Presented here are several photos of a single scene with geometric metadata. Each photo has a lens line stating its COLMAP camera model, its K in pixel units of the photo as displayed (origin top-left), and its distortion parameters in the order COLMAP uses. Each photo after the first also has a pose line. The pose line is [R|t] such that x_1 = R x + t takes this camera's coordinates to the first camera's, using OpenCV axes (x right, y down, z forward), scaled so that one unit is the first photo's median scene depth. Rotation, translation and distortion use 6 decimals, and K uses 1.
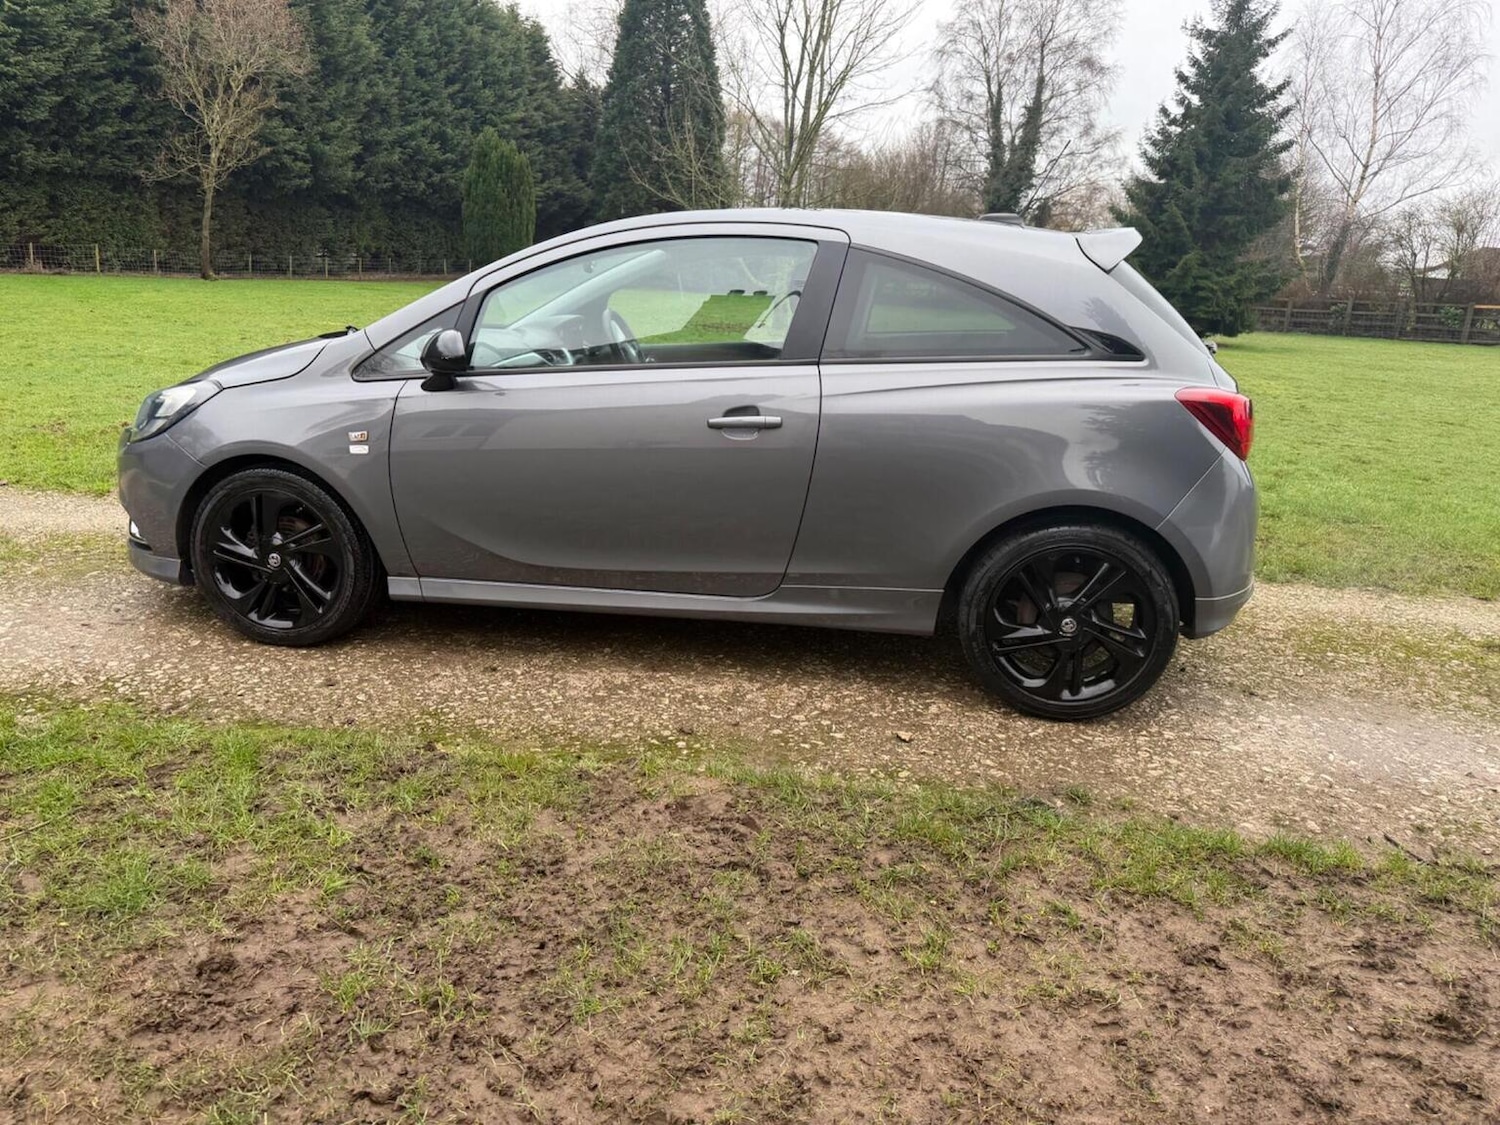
lens RADIAL K [[1065.0, 0, 739.1], [0, 1065.0, 556.0], [0, 0, 1]] dist [0.015812, -0.021354]
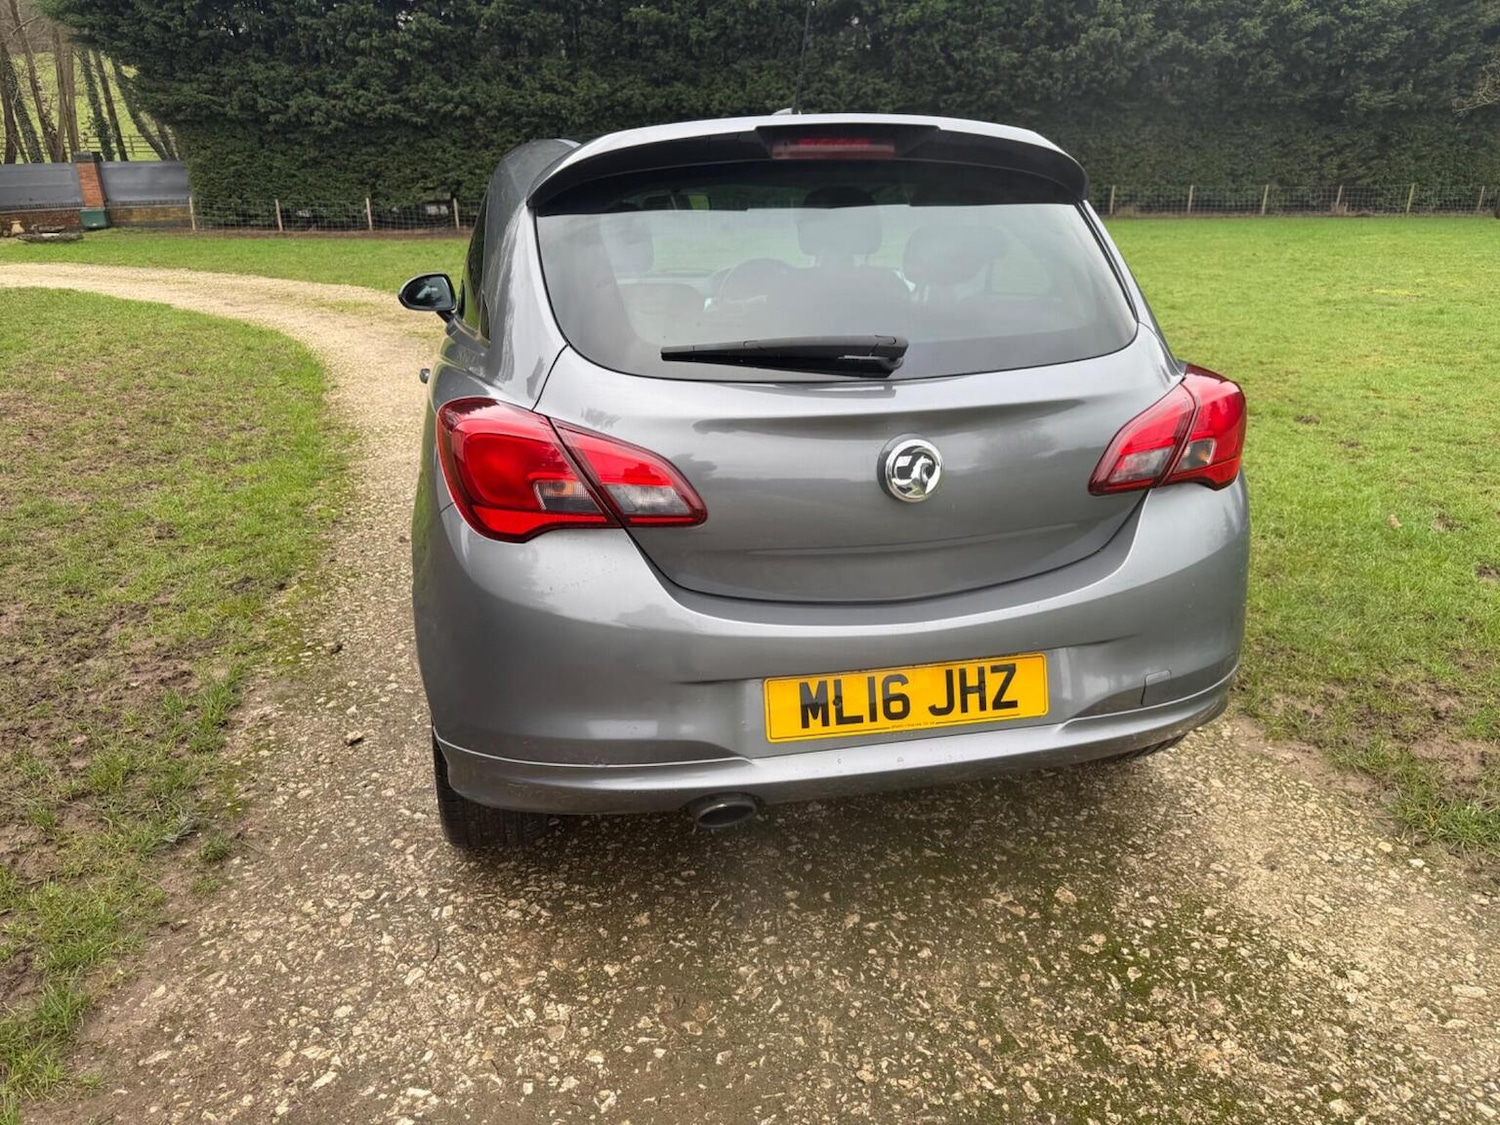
lens RADIAL K [[1062.0, 0, 737.8], [0, 1062.0, 560.9], [0, 0, 1]] dist [0.007203, -0.011785]
pose [[0.373916, 0.261238, -0.889911, 0.114412], [-0.210660, 0.958355, 0.192816, -0.023794], [0.903222, 0.115372, 0.413377, 0.098781]]
